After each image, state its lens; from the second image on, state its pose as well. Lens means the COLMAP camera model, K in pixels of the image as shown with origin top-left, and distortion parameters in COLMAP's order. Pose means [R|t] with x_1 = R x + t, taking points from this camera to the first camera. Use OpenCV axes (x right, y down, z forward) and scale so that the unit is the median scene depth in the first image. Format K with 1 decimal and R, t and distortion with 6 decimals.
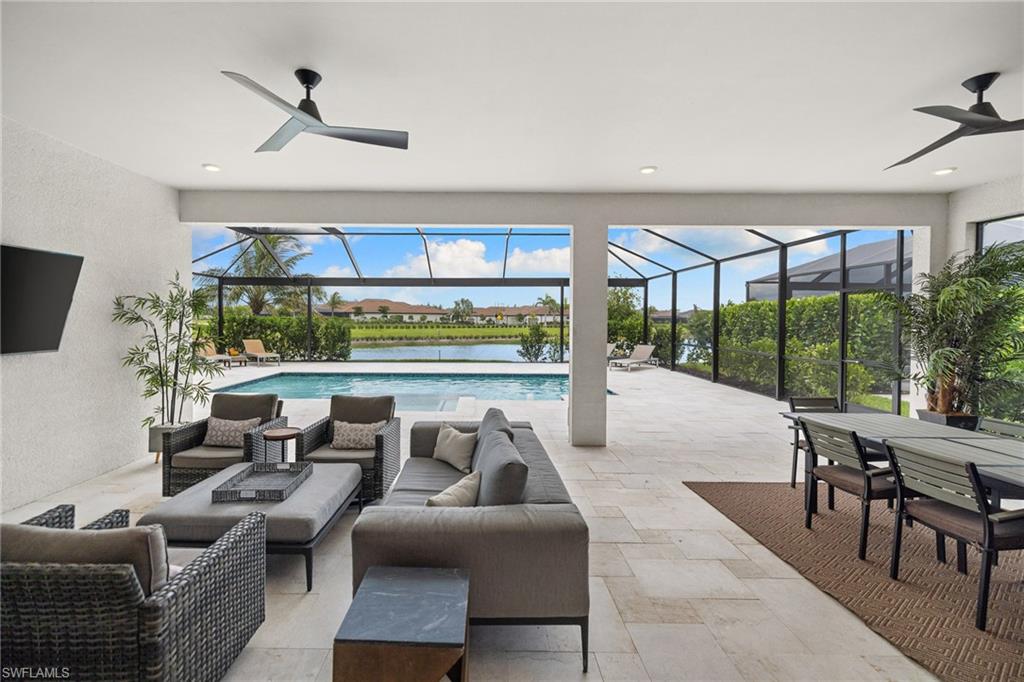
lens RADIAL K [[429.9, 0, 488.9], [0, 429.9, 327.5], [0, 0, 1]] dist [0.005324, 0.000619]
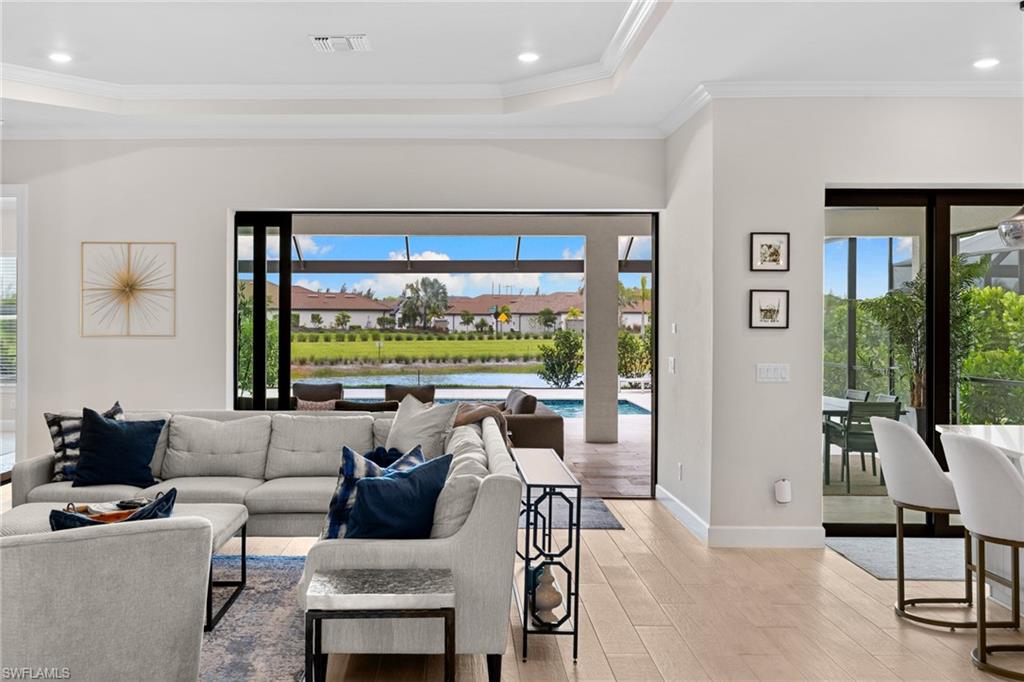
lens RADIAL K [[1008.2, 0, 469.0], [0, 1008.2, 317.3], [0, 0, 1]] dist [0.005555, 0.000000]
pose [[0.999966, -0.003201, -0.007594, -0.031051], [0.003024, 0.999725, -0.023264, 0.009749], [0.007666, 0.023240, 0.999701, -0.639719]]
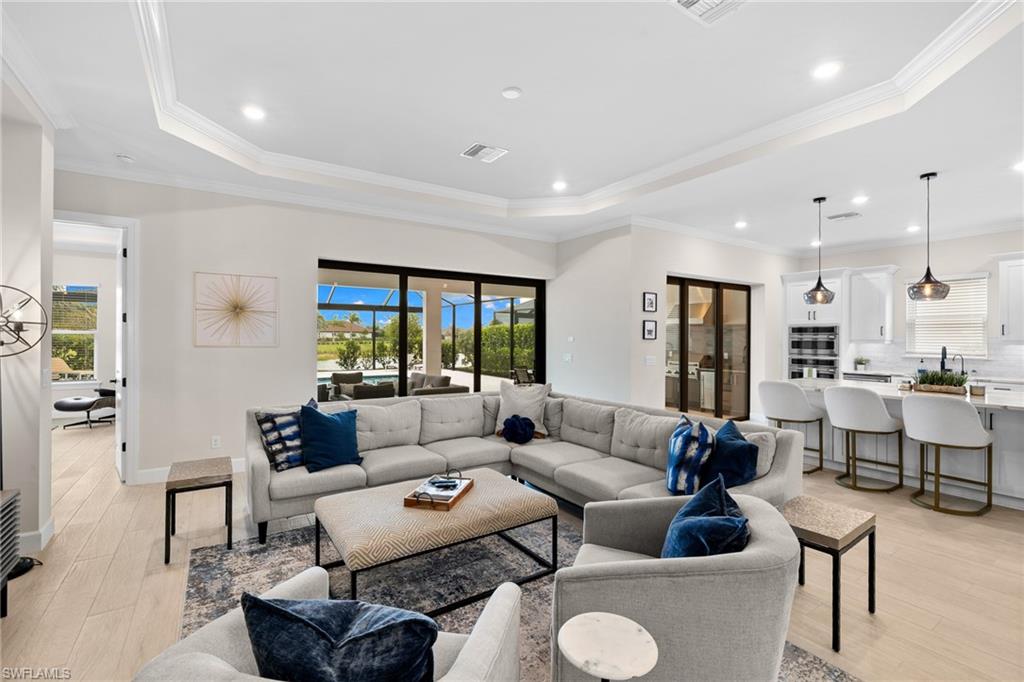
lens RADIAL K [[446.0, 0, 506.1], [0, 446.0, 347.0], [0, 0, 1]] dist [-0.014148, -0.000596]
pose [[0.836681, -0.013876, 0.547515, -0.279229], [0.010546, 0.999902, 0.009225, 0.005713], [-0.547589, -0.001944, 0.836745, -0.421684]]
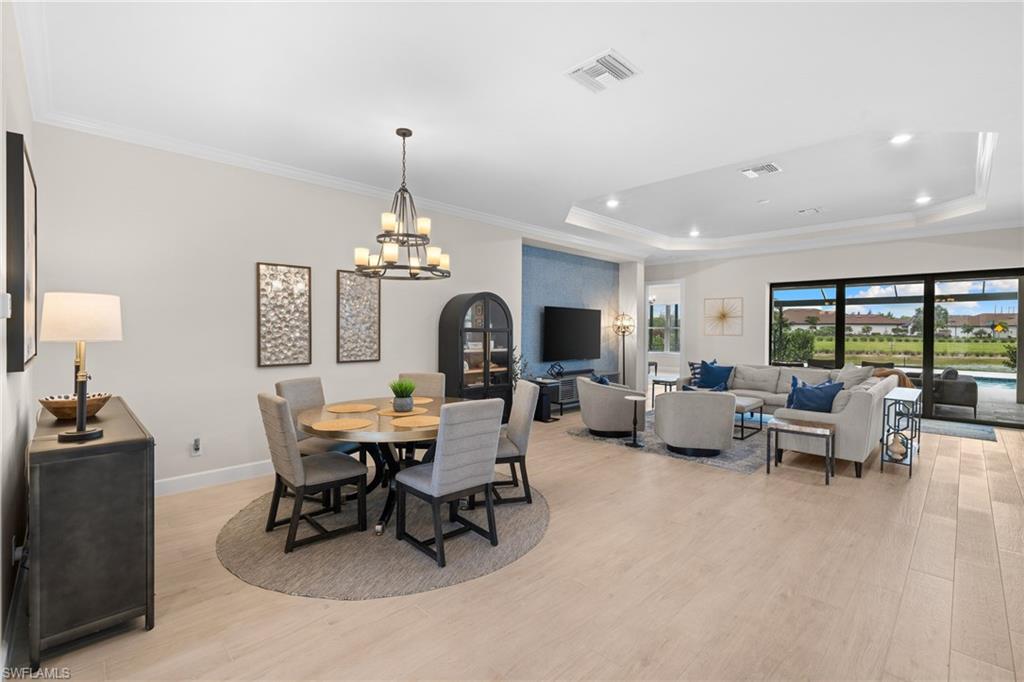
lens RADIAL K [[446.0, 0, 494.8], [0, 446.0, 330.7], [0, 0, 1]] dist [-0.014148, -0.000596]
pose [[0.667162, 0.000475, -0.744912, 0.041754], [-0.014887, 0.999809, -0.012696, 0.014143], [0.744764, 0.019560, 0.667042, -0.764070]]
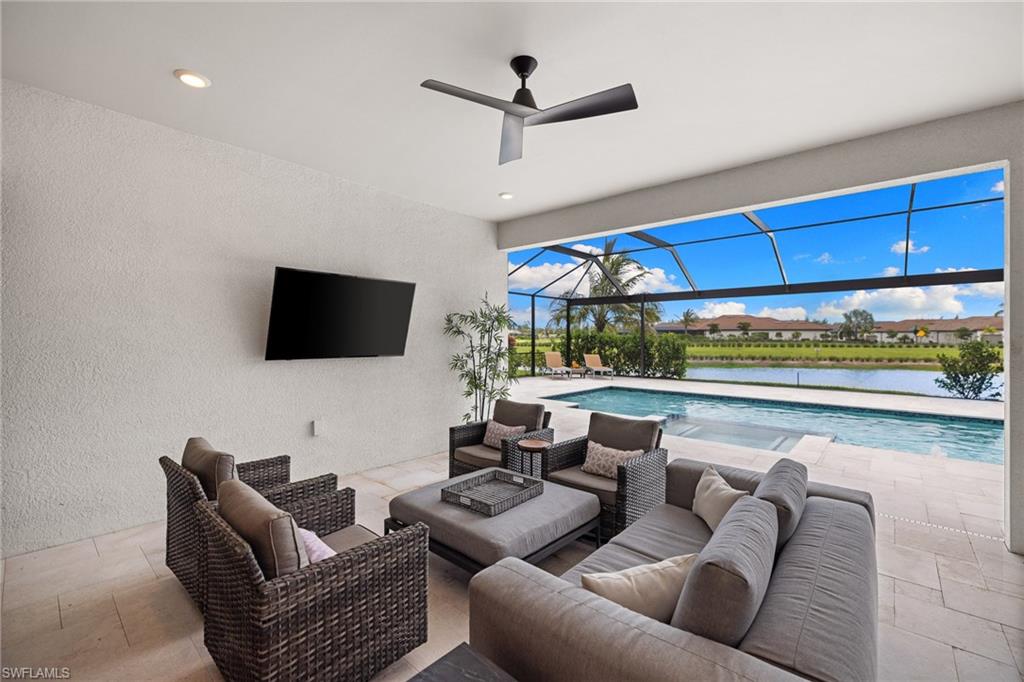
lens RADIAL K [[429.9, 0, 518.4], [0, 429.9, 335.0], [0, 0, 1]] dist [0.005324, 0.000619]
pose [[0.743344, -0.009601, -0.668840, 0.042997], [-0.007550, 0.999713, -0.022741, 0.005313], [0.668867, 0.021954, 0.743058, 0.070514]]
